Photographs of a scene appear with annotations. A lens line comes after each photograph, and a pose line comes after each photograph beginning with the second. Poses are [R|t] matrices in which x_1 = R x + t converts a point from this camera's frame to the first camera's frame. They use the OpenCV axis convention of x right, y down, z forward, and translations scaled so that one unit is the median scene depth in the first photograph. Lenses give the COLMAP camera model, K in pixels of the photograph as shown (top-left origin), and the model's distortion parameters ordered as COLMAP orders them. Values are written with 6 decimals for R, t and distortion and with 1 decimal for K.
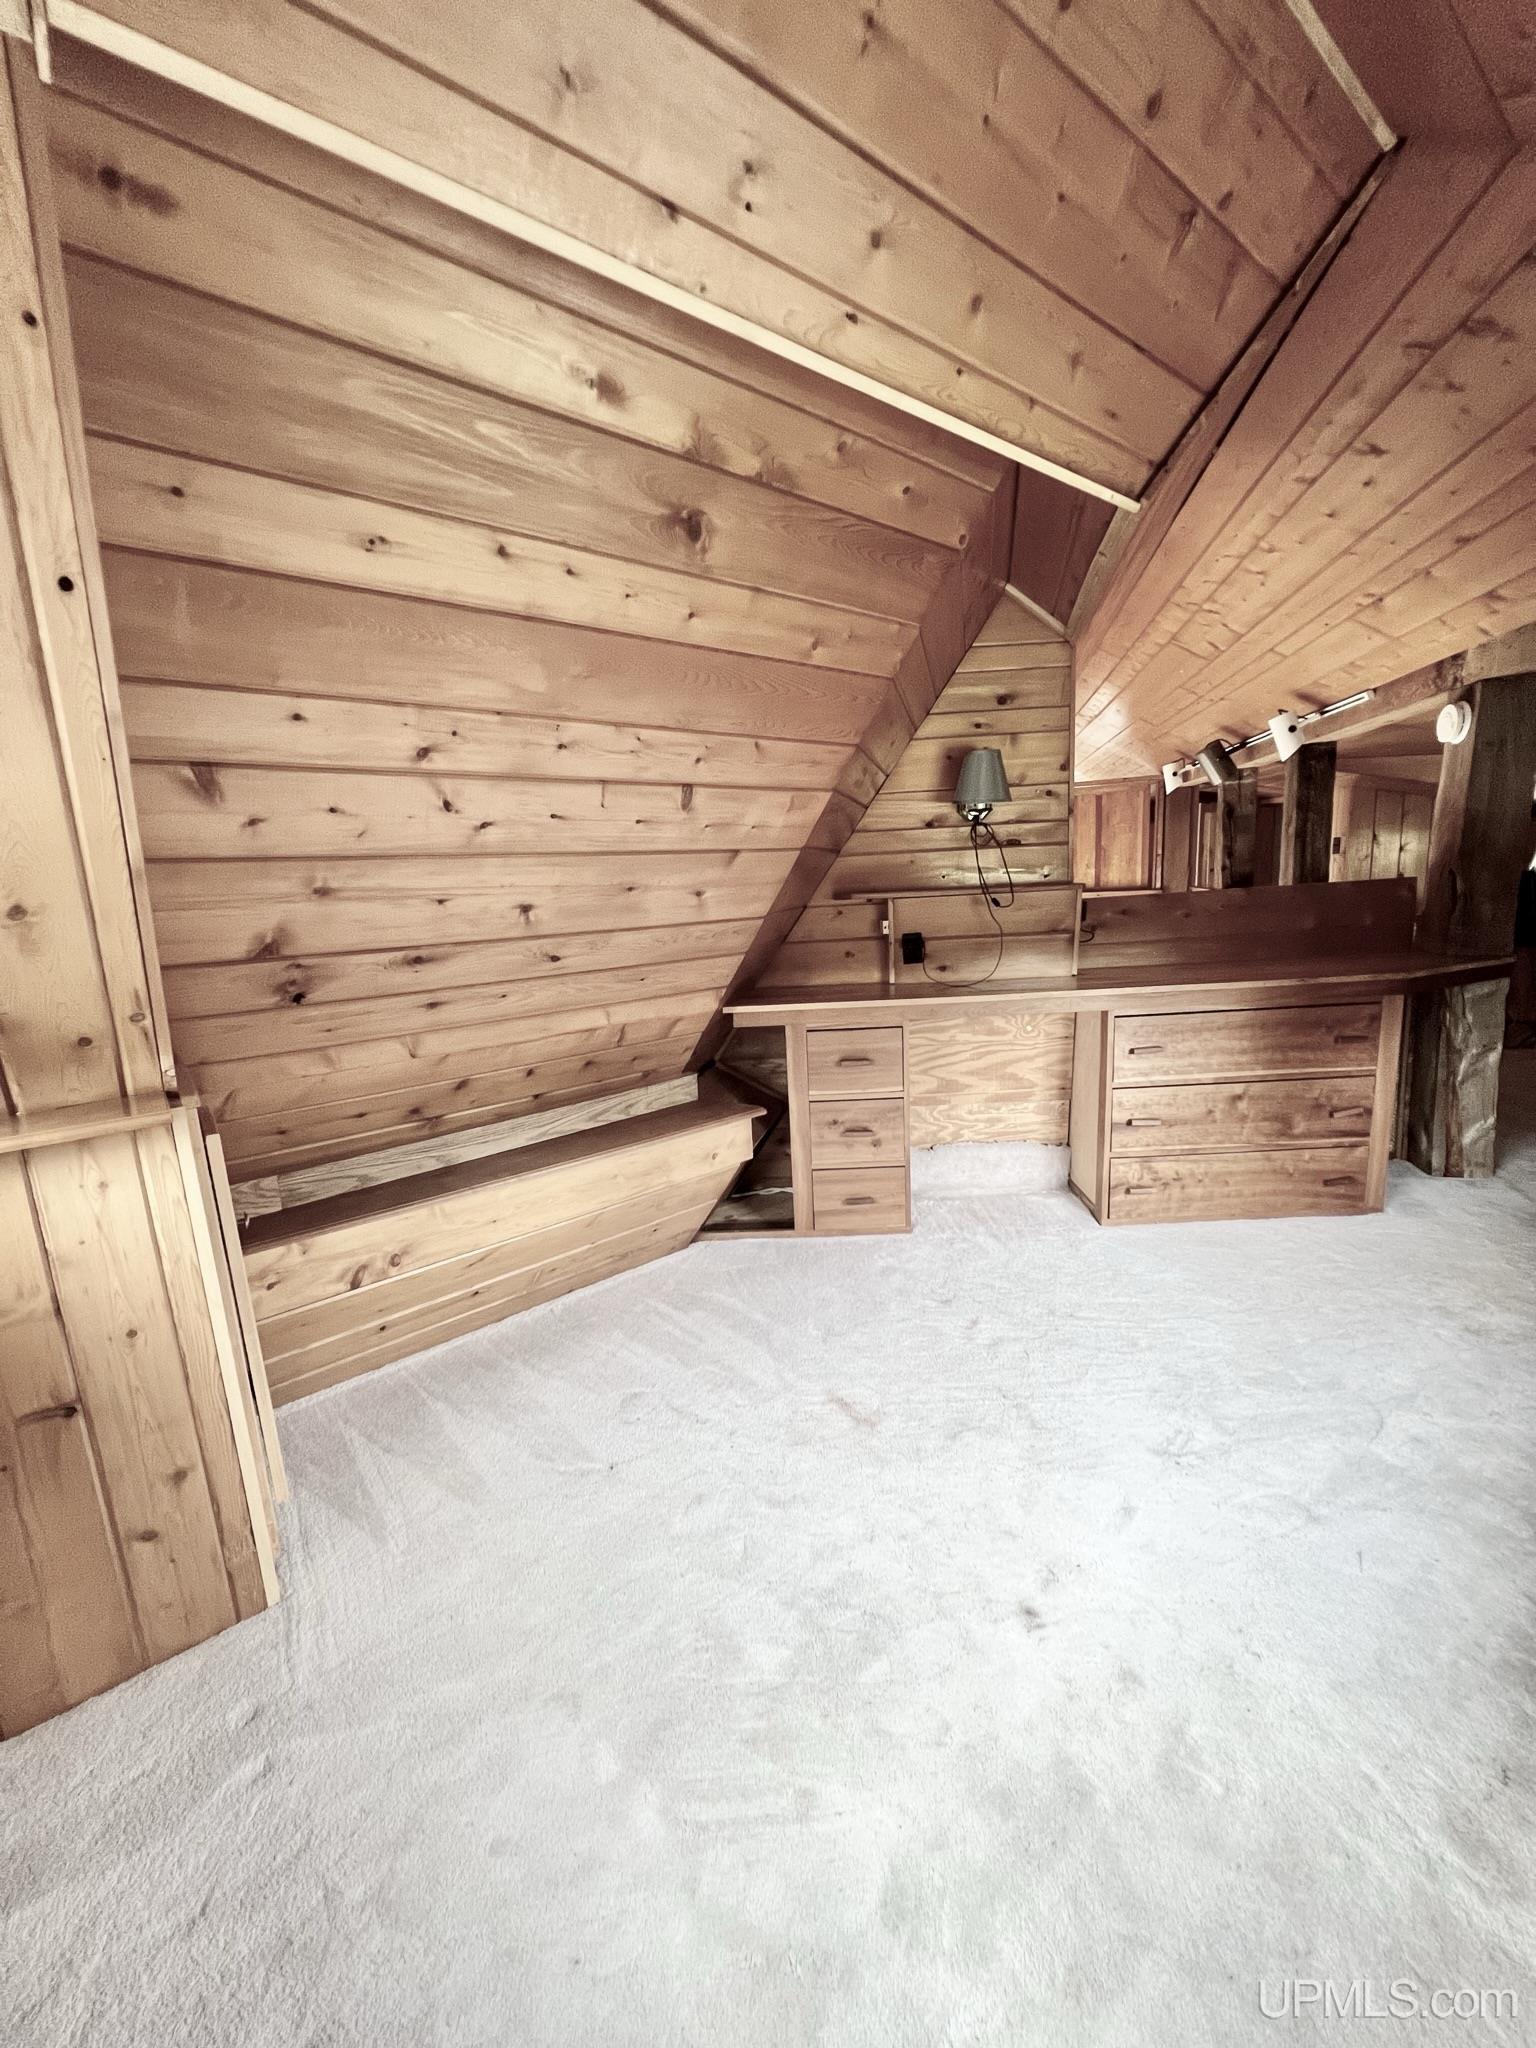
lens RADIAL K [[816.5, 0, 768.8], [0, 816.5, 1019.5], [0, 0, 1]] dist [-0.001556, 0.000388]
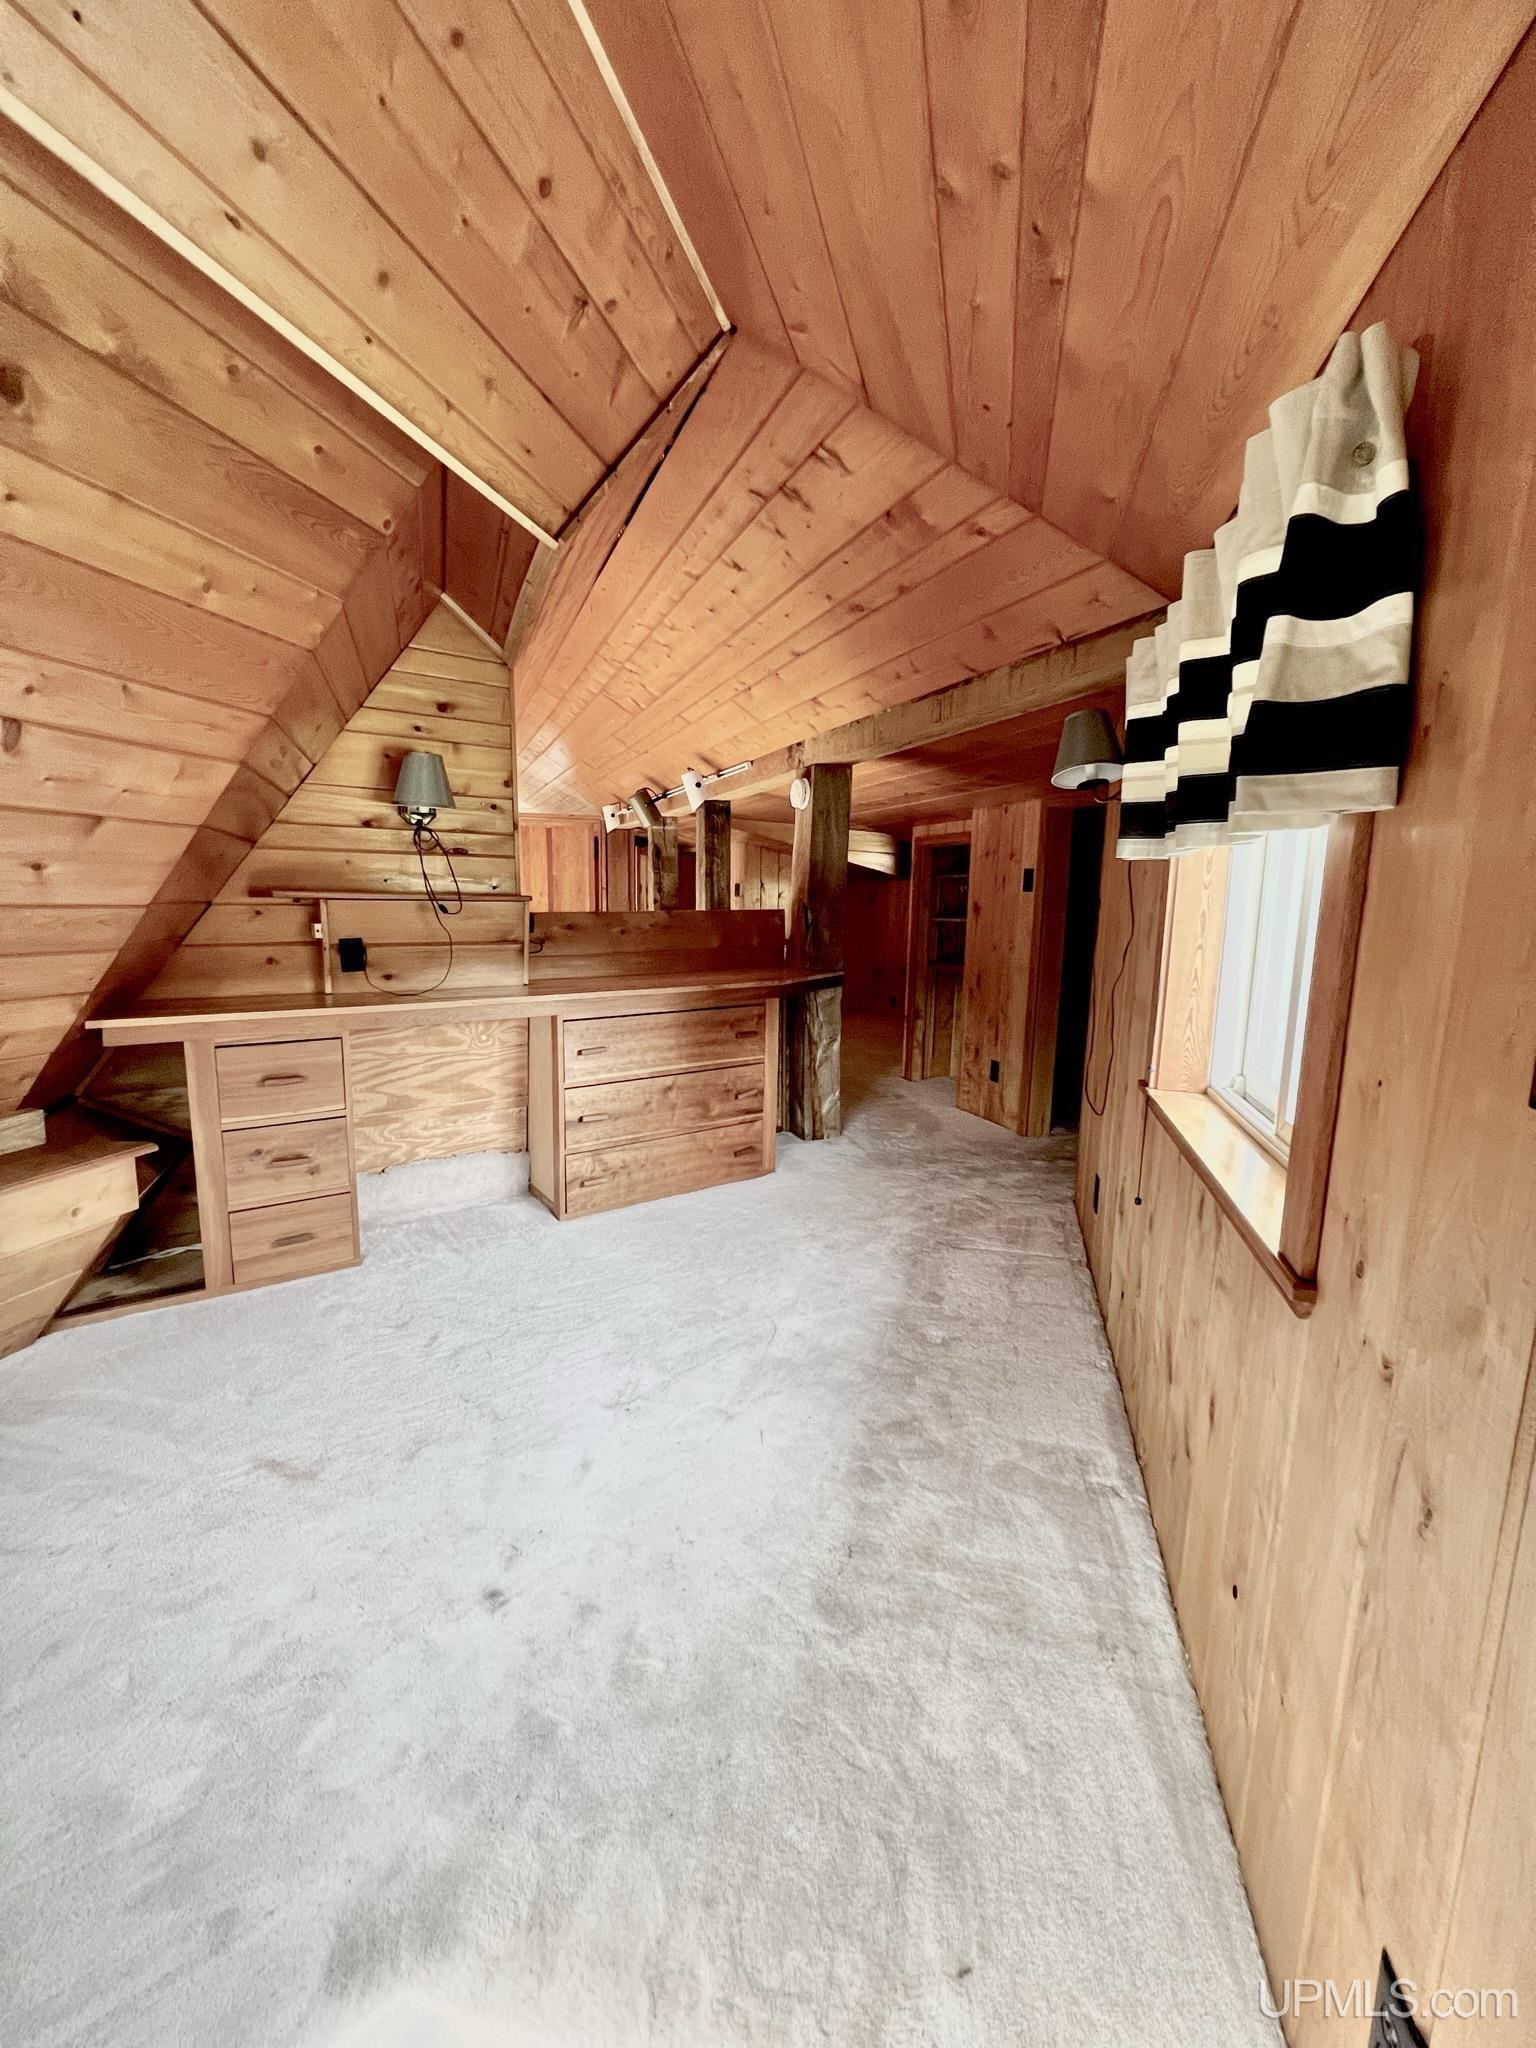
lens RADIAL K [[816.5, 0, 768.8], [0, 816.5, 1019.5], [0, 0, 1]] dist [-0.001556, 0.000388]
pose [[0.806377, -0.024404, 0.590899, 0.010141], [0.048822, 0.998485, -0.025387, 0.034180], [-0.589384, 0.049320, 0.806346, -0.017850]]
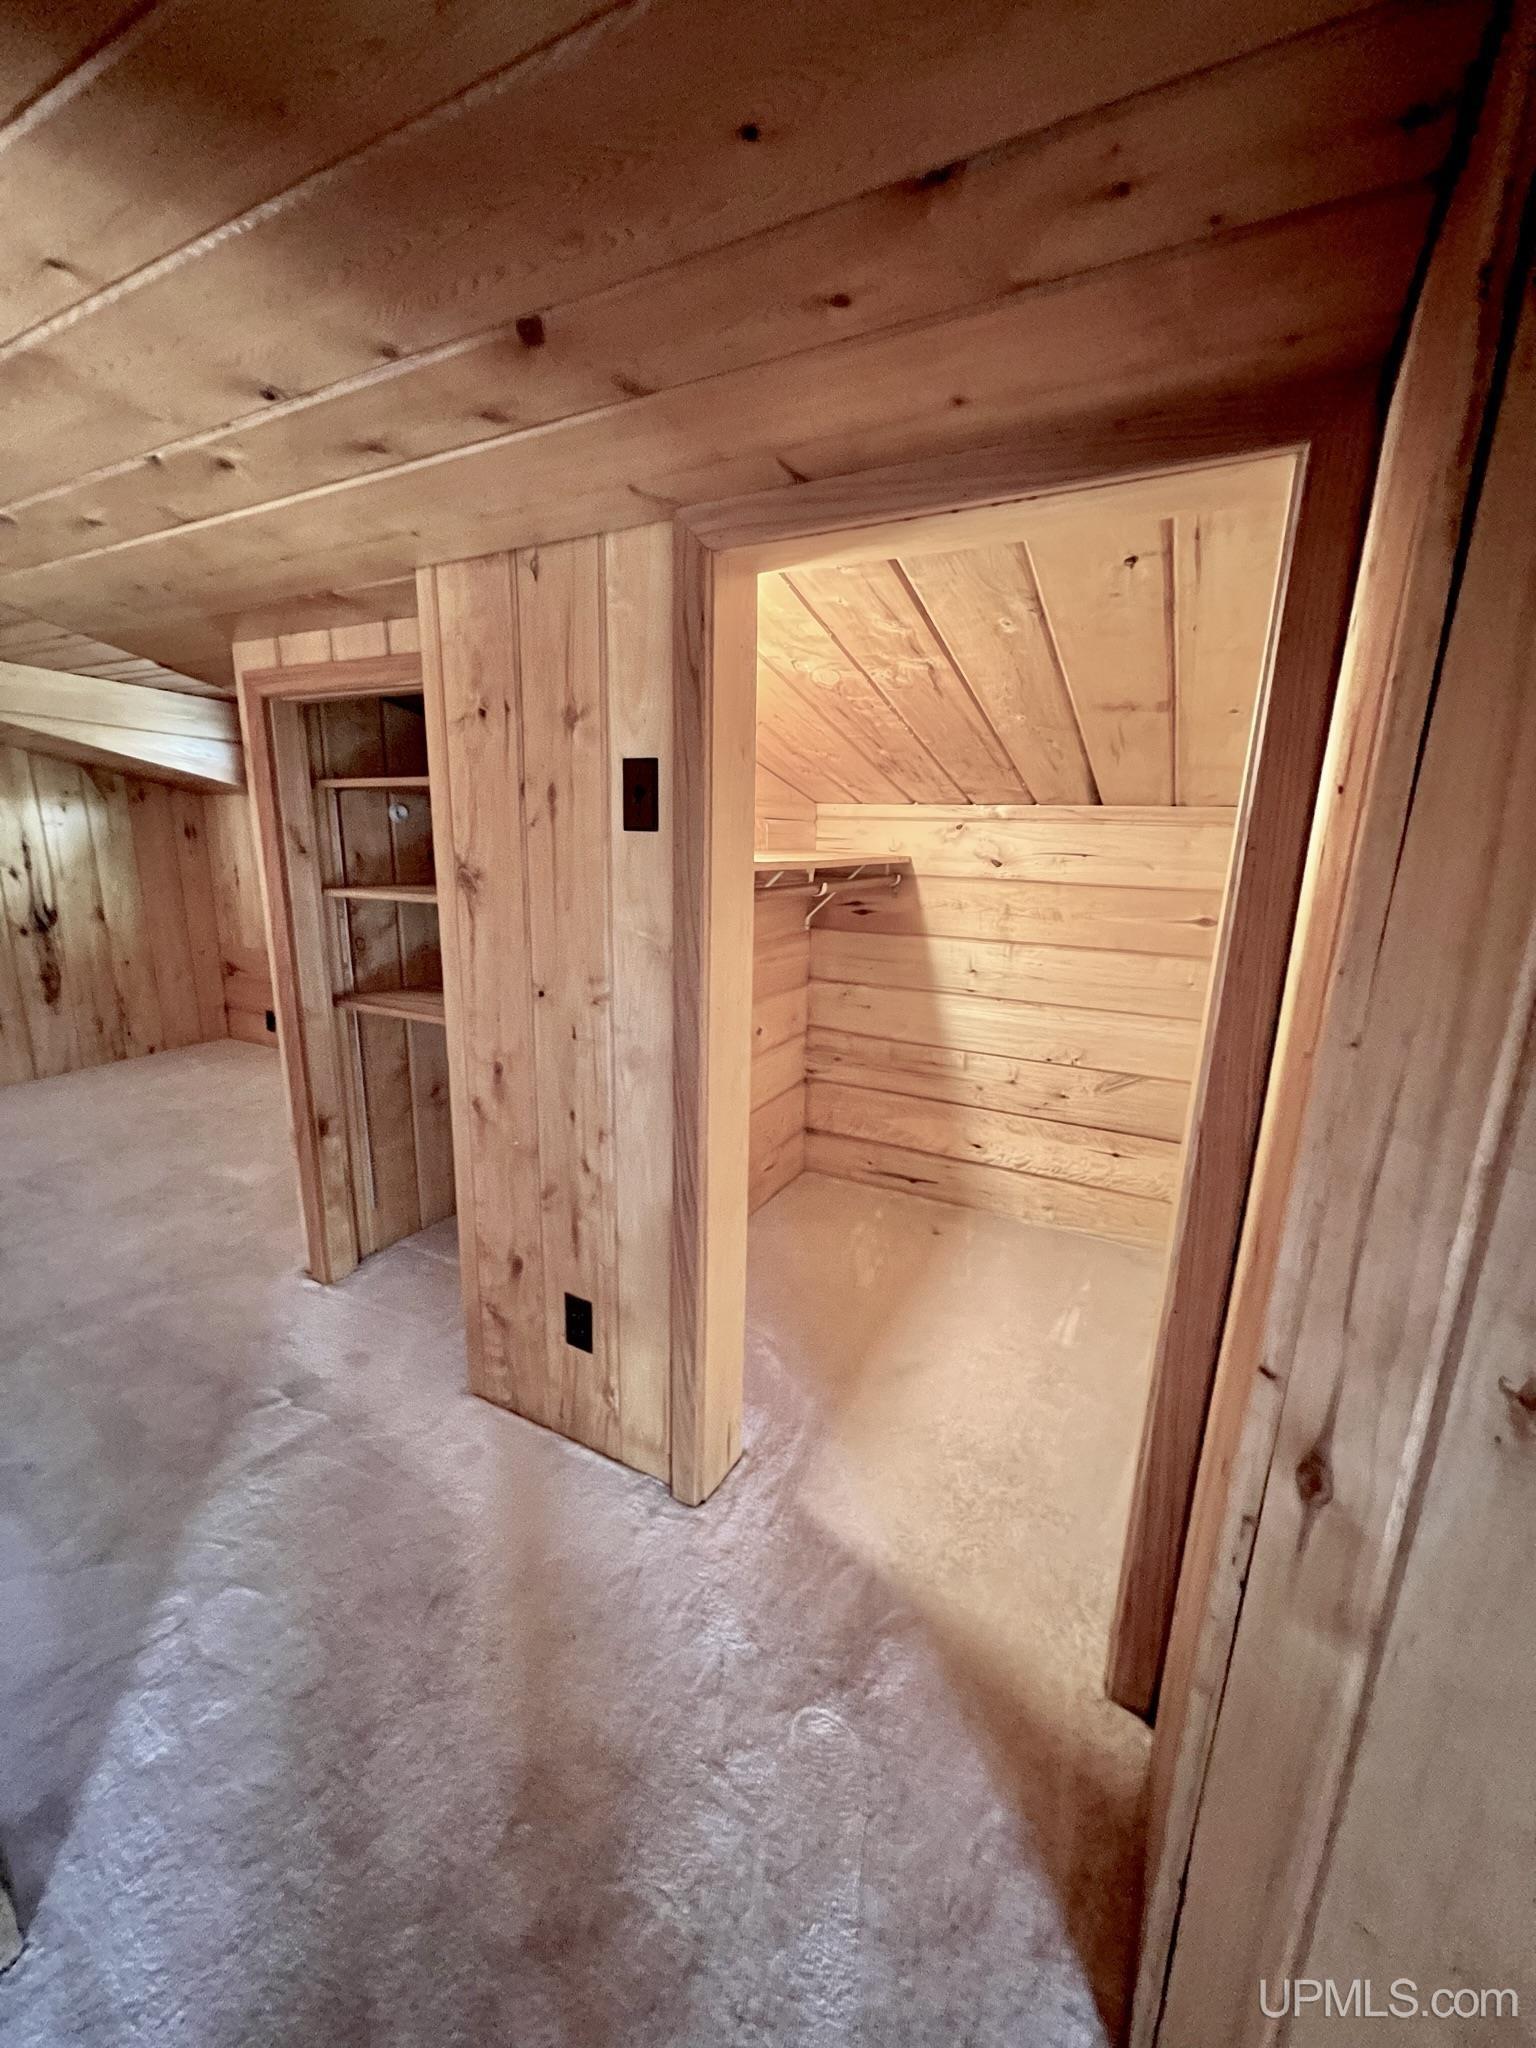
lens RADIAL K [[816.5, 0, 768.8], [0, 816.5, 1019.5], [0, 0, 1]] dist [-0.001556, 0.000388]
pose [[0.253599, -0.163465, 0.953397, 0.519503], [0.141766, 0.981256, 0.130533, -0.085864], [-0.956865, 0.102057, 0.272019, 0.436141]]
